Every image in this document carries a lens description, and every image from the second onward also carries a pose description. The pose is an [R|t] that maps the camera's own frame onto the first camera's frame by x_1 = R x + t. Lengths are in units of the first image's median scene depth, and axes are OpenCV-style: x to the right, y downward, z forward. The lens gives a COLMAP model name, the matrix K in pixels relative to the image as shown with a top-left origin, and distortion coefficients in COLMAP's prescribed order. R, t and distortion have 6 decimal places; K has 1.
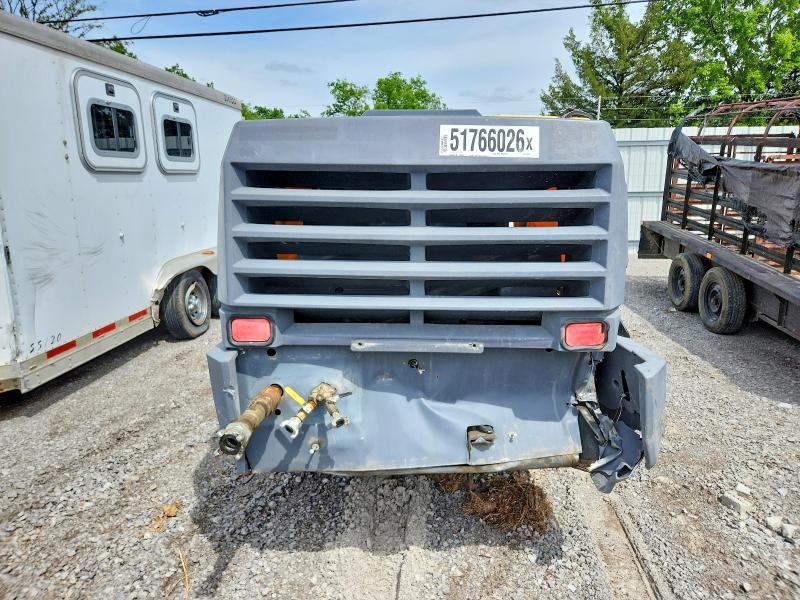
lens RADIAL K [[588.9, 0, 404.9], [0, 588.9, 301.1], [0, 0, 1]] dist [-0.000978, -0.006954]
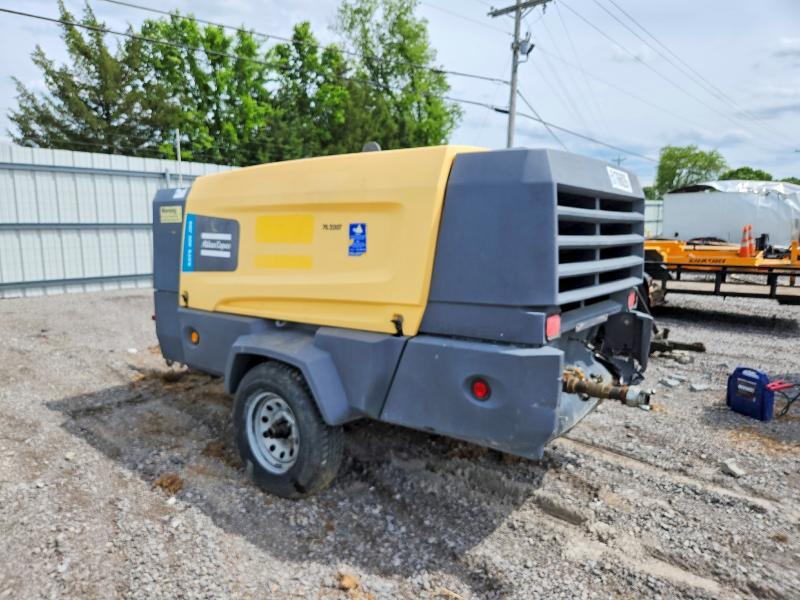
lens RADIAL K [[588.9, 0, 404.9], [0, 588.9, 301.1], [0, 0, 1]] dist [-0.000978, -0.006954]
pose [[0.565958, -0.111482, 0.816862, -0.783728], [0.156890, 0.987273, 0.026039, -0.042706], [-0.809368, 0.113421, 0.576246, 0.313301]]
